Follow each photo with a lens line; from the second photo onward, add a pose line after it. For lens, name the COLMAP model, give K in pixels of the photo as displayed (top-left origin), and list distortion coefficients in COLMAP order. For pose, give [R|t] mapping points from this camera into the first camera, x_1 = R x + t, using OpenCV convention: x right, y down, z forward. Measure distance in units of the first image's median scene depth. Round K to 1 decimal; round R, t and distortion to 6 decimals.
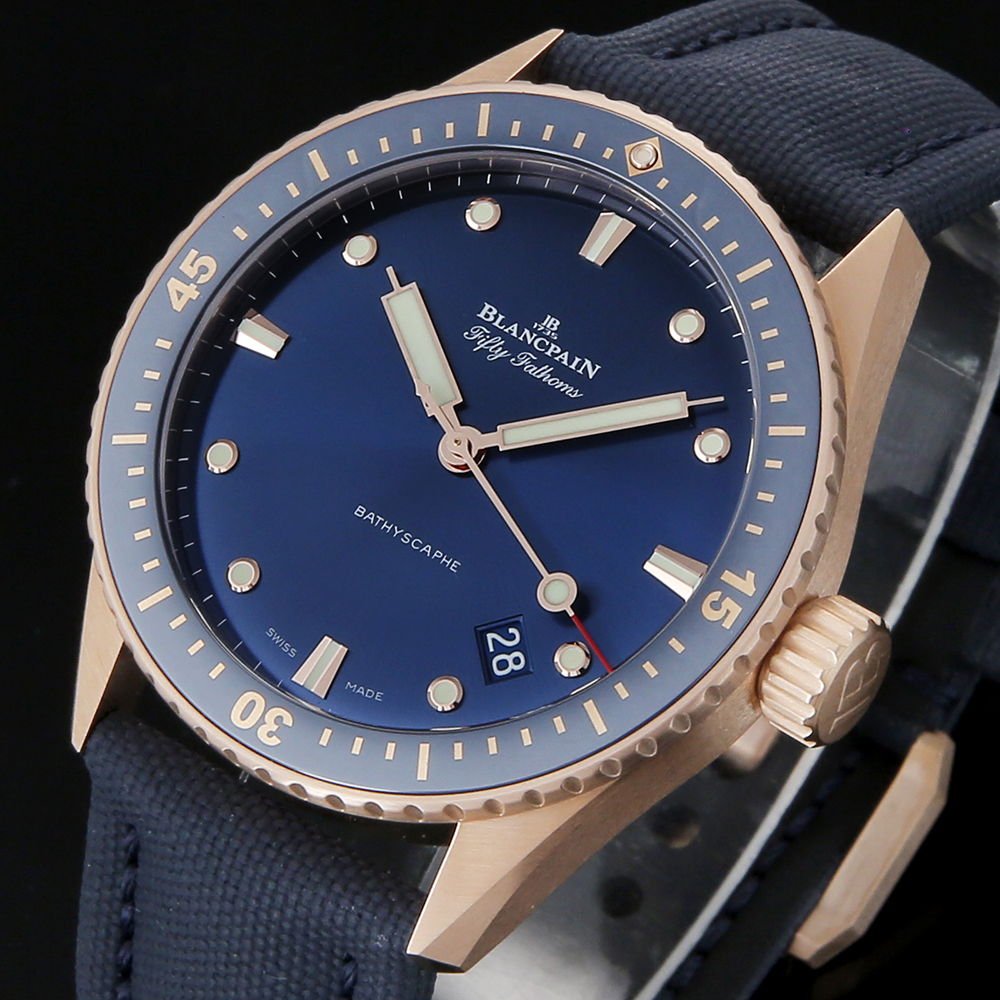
lens RADIAL K [[6902.8, 0, 496.4], [0, 6902.8, 500.5], [0, 0, 1]] dist [1.501169, 0.000000]
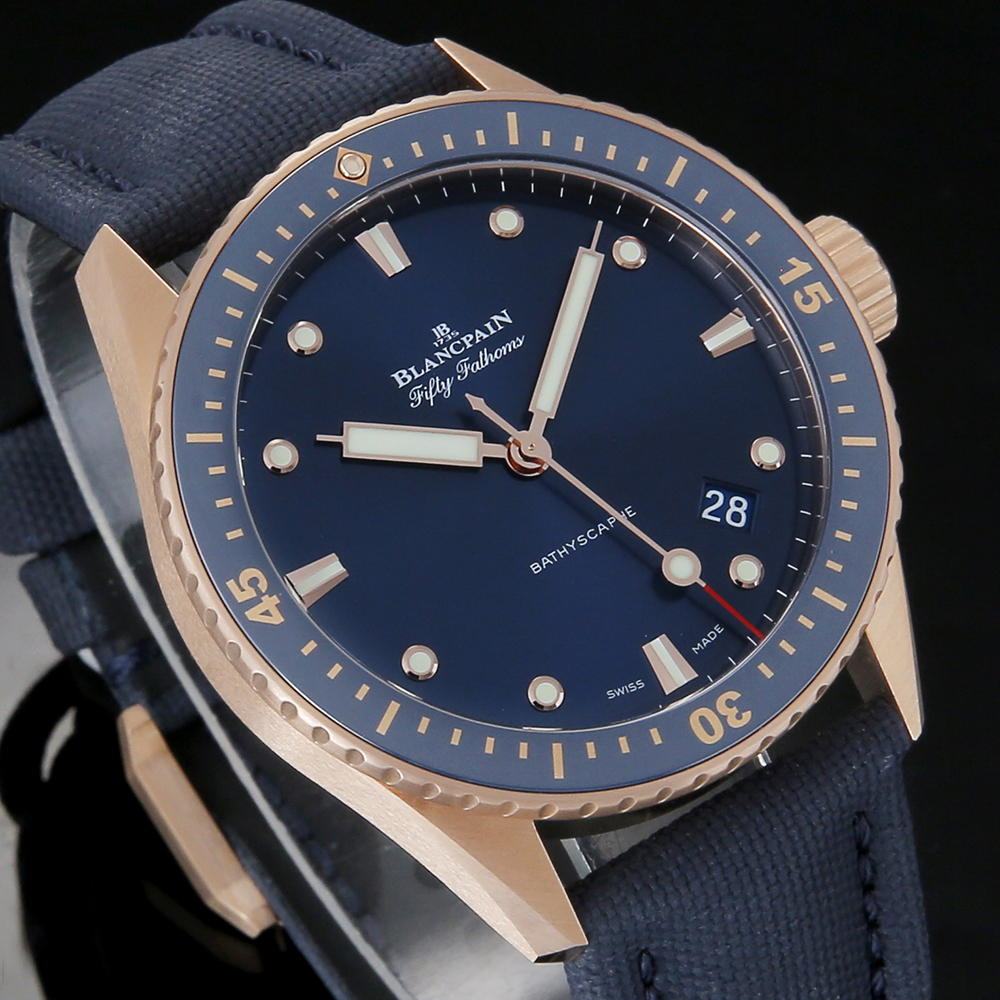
lens RADIAL K [[6902.8, 0, 497.1], [0, 6902.8, 499.7], [0, 0, 1]] dist [1.501169, 0.000000]
pose [[0.288242, -0.744007, 0.602802, -0.627010], [0.752399, 0.565364, 0.338024, -0.352184], [-0.592295, 0.356115, 0.722751, 0.264623]]
